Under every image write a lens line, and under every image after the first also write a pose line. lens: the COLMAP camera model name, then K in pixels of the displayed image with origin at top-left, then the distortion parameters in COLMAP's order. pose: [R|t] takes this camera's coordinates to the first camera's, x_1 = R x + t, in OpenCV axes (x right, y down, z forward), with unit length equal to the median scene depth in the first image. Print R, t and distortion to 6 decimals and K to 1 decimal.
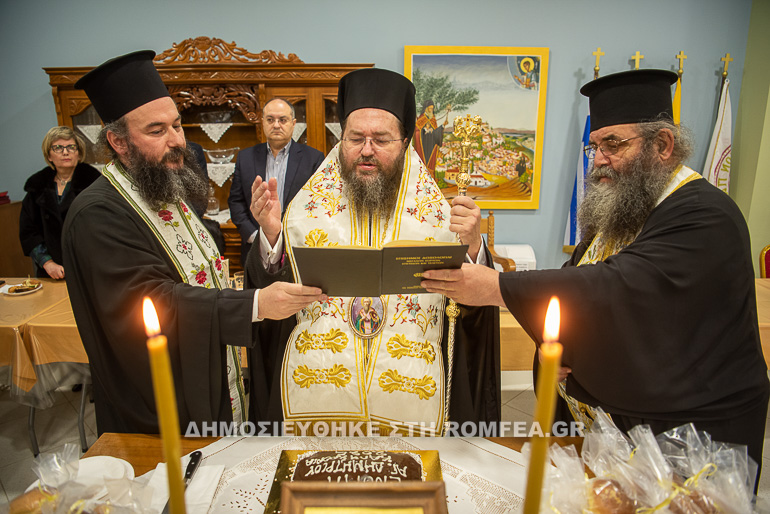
lens RADIAL K [[533.7, 0, 385.0], [0, 533.7, 257.0], [0, 0, 1]] dist [-0.058698, -0.000950]
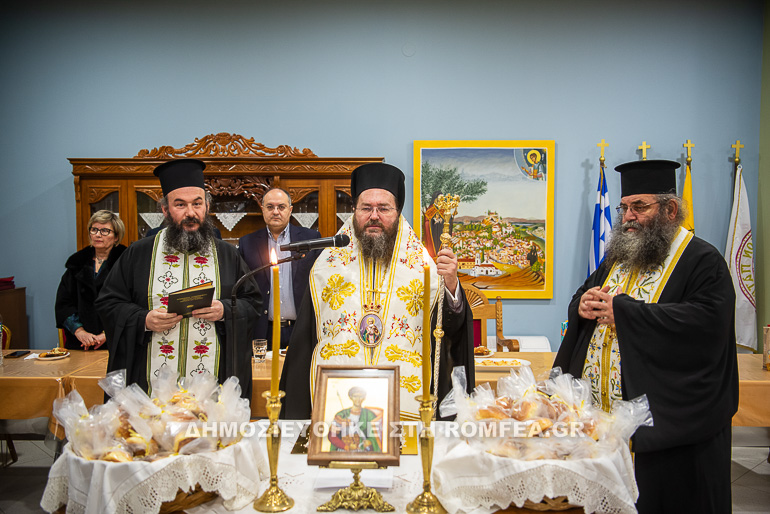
lens RADIAL K [[709.2, 0, 385.0], [0, 709.2, 257.0], [0, 0, 1]] dist [-0.000311, 0.000246]
pose [[0.999654, -0.002849, -0.026141, 0.016805], [-0.002739, 0.977425, -0.211267, 0.117000], [0.026152, 0.211266, 0.977079, -0.310814]]
